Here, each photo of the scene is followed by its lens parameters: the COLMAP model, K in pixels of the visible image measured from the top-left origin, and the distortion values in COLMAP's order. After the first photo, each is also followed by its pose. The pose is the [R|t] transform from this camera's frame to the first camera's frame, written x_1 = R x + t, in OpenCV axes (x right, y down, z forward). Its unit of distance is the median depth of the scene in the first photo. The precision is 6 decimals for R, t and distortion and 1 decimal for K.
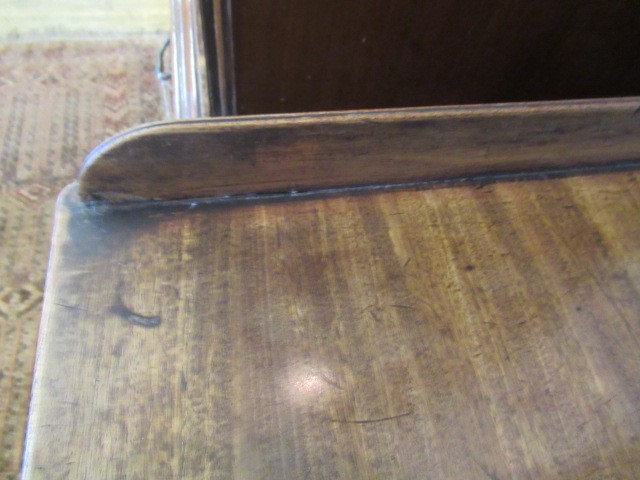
lens RADIAL K [[475.7, 0, 320.0], [0, 475.7, 240.0], [0, 0, 1]] dist [-0.007004, -0.000575]
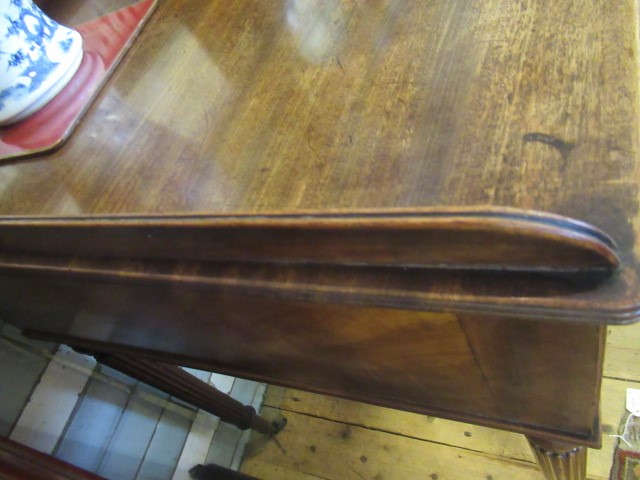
lens RADIAL K [[475.7, 0, 320.0], [0, 475.7, 240.0], [0, 0, 1]] dist [-0.007004, -0.000575]
pose [[-0.838973, -0.230835, 0.492788, -0.539519], [0.543859, -0.386430, 0.744909, -1.000803], [0.018477, 0.892965, 0.449746, 0.714837]]
